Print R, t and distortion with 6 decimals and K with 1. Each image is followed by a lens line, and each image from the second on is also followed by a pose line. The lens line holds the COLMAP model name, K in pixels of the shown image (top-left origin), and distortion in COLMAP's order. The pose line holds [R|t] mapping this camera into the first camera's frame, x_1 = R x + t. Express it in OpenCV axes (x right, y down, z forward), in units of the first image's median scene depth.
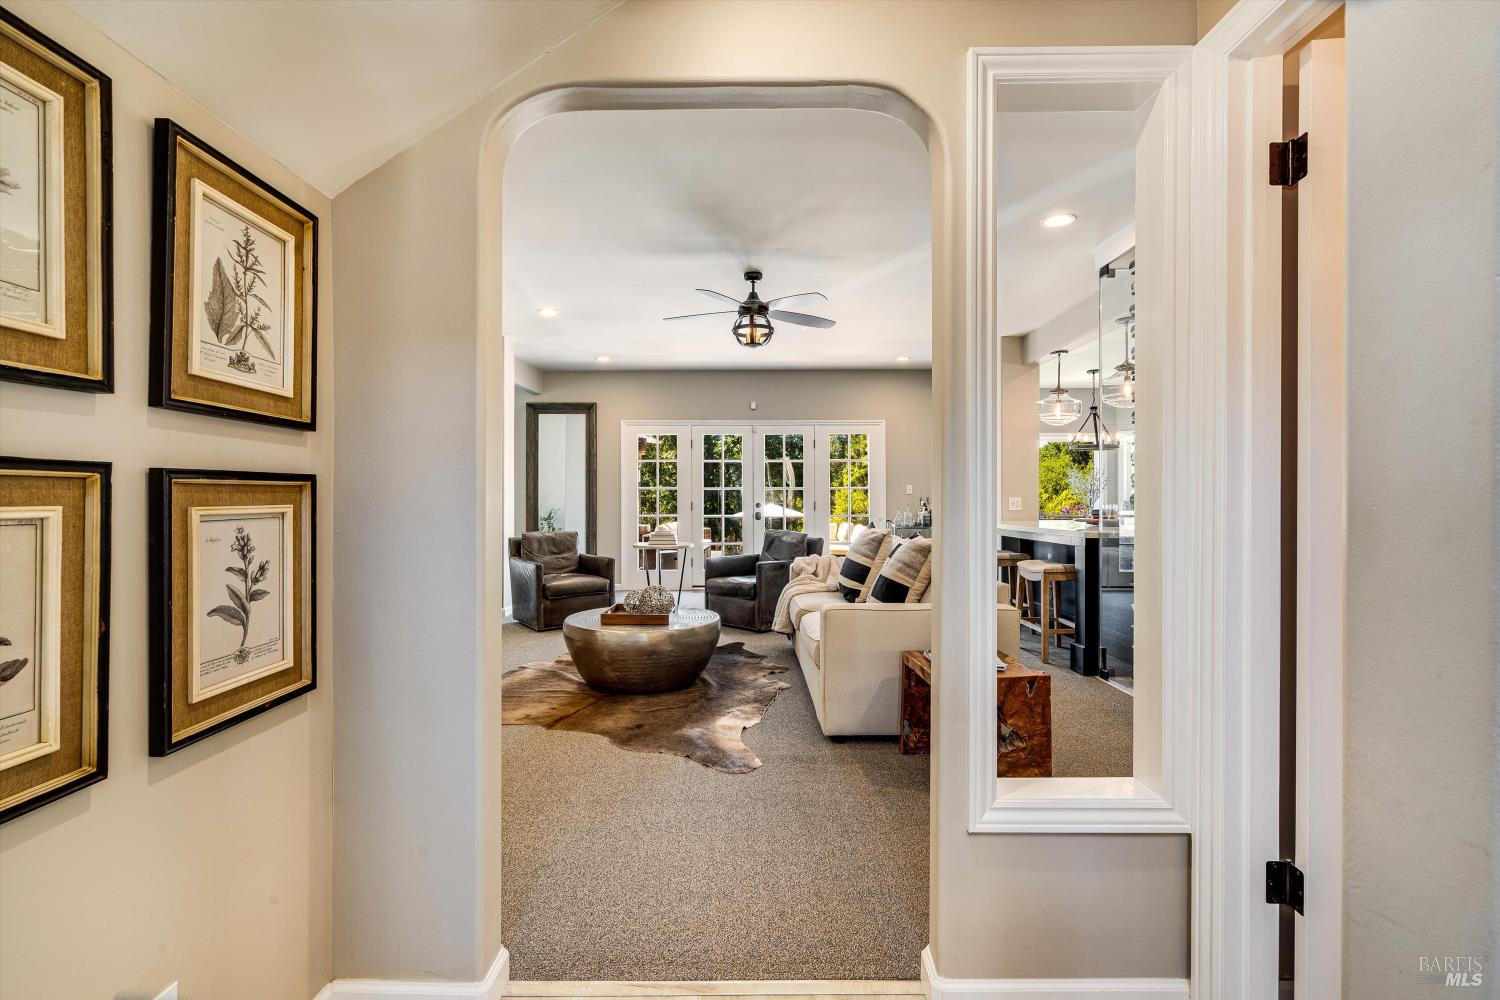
lens RADIAL K [[670.1, 0, 746.3], [0, 670.1, 499.1], [0, 0, 1]] dist [-0.001373, 0.001181]
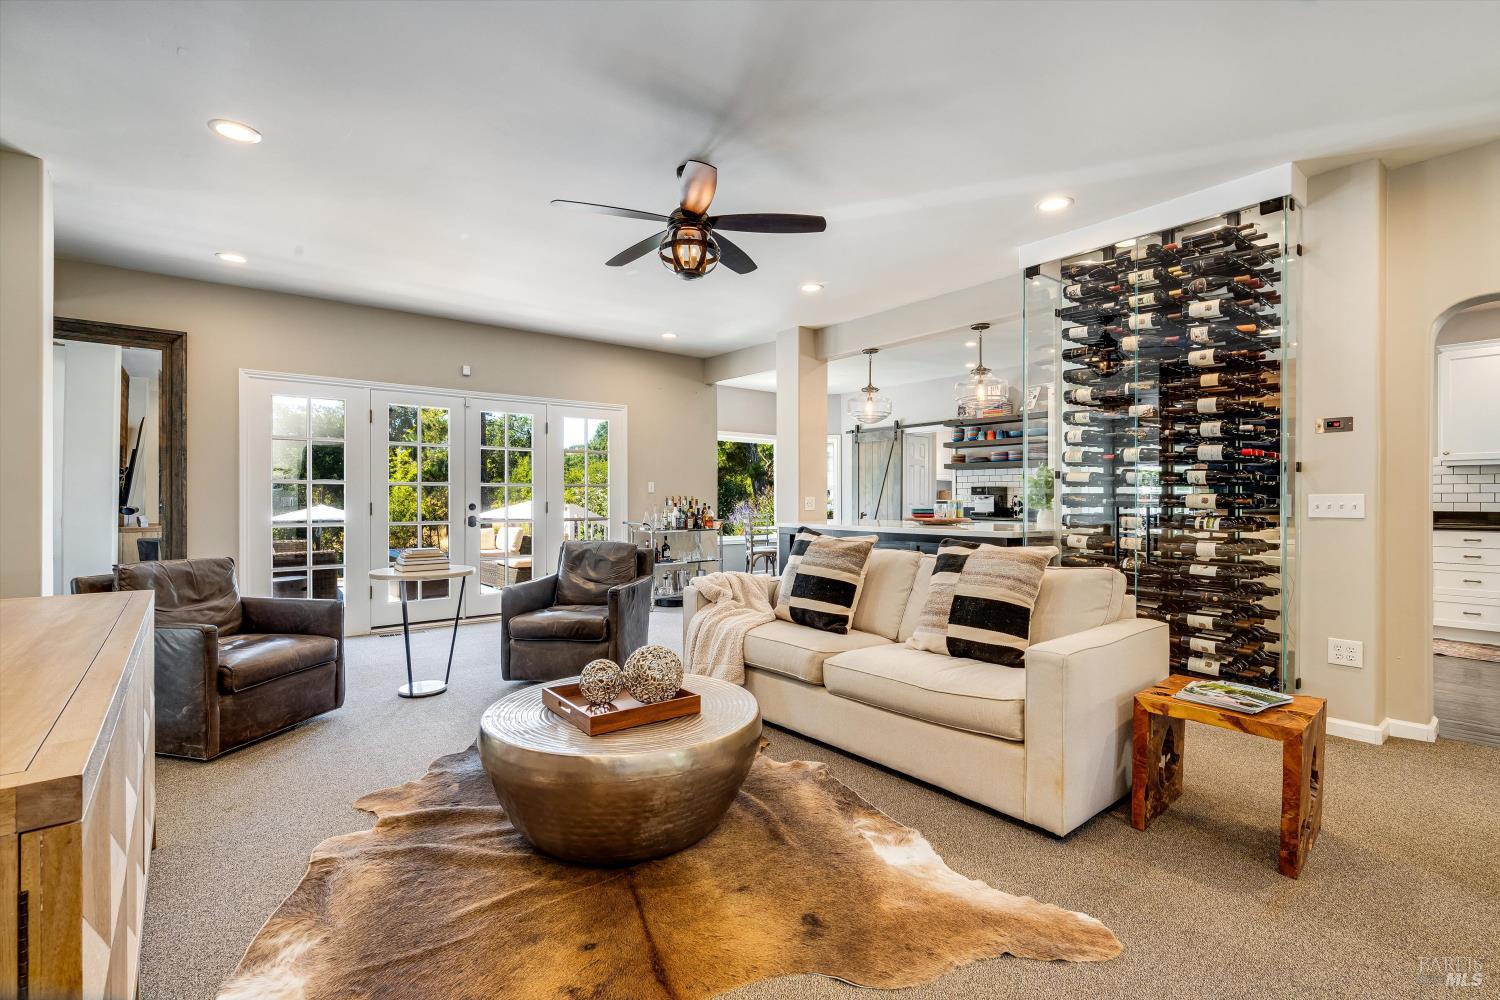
lens RADIAL K [[670.1, 0, 741.3], [0, 670.1, 498.1], [0, 0, 1]] dist [-0.001373, 0.001181]
pose [[0.778633, 0.001232, 0.627478, -0.364580], [-0.000110, 0.999998, -0.001826, 0.001439], [-0.627480, 0.001353, 0.778632, 0.417700]]
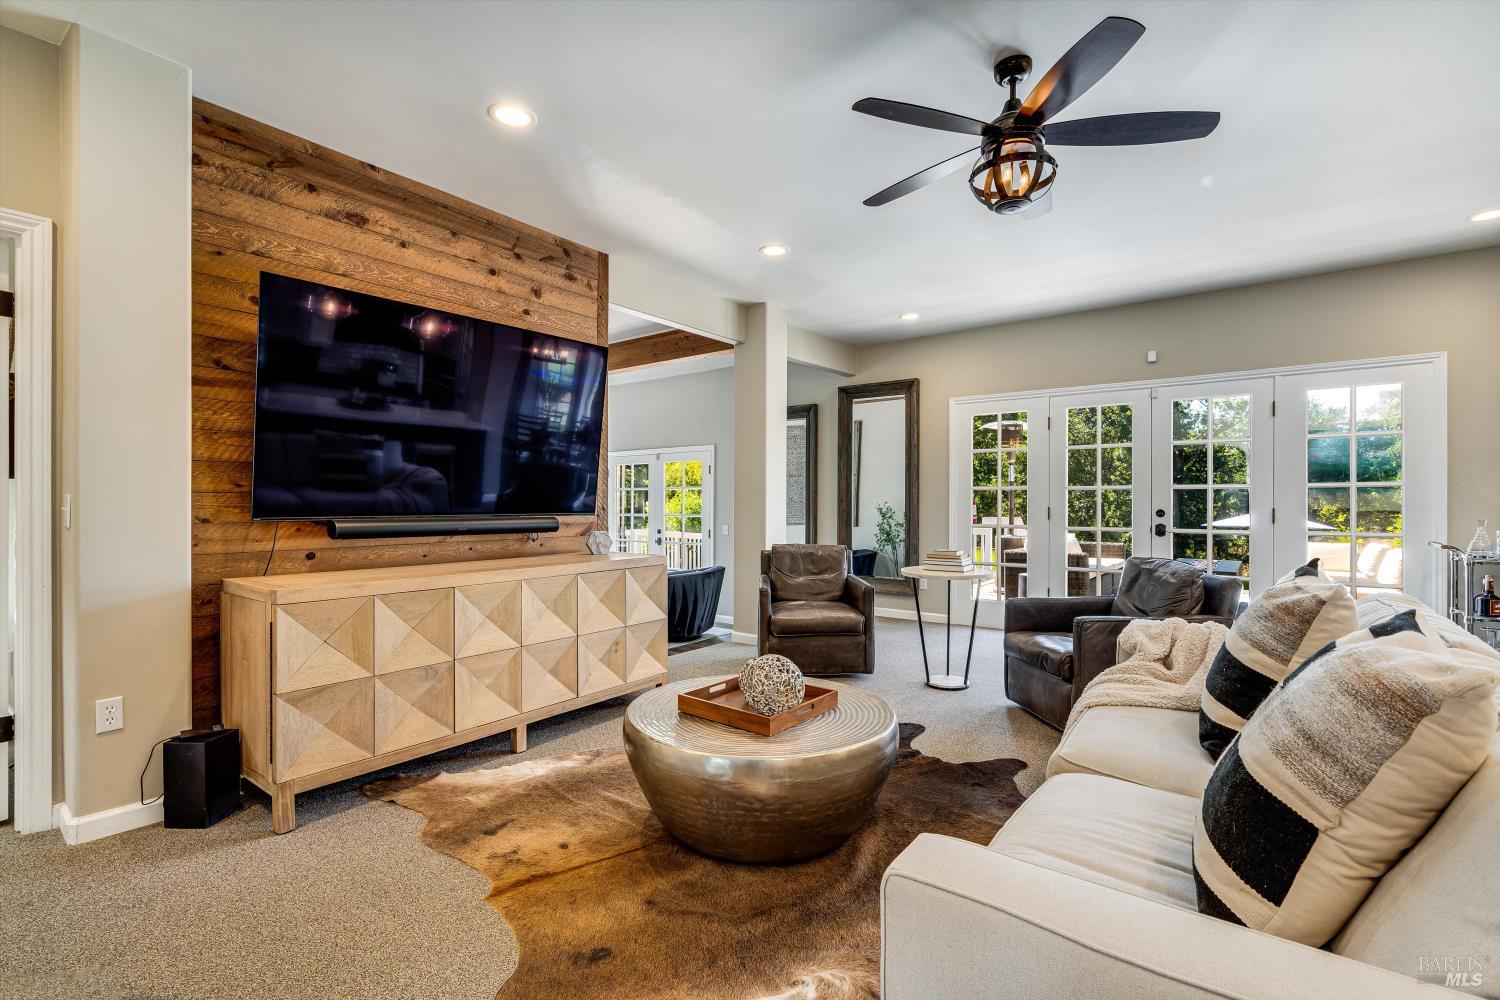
lens RADIAL K [[670.1, 0, 754.7], [0, 670.1, 507.5], [0, 0, 1]] dist [-0.001373, 0.001181]
pose [[0.799985, 0.007616, -0.599972, 0.156040], [-0.003439, 0.999961, 0.008107, -0.000107], [0.600010, -0.004422, 0.799980, 0.453118]]
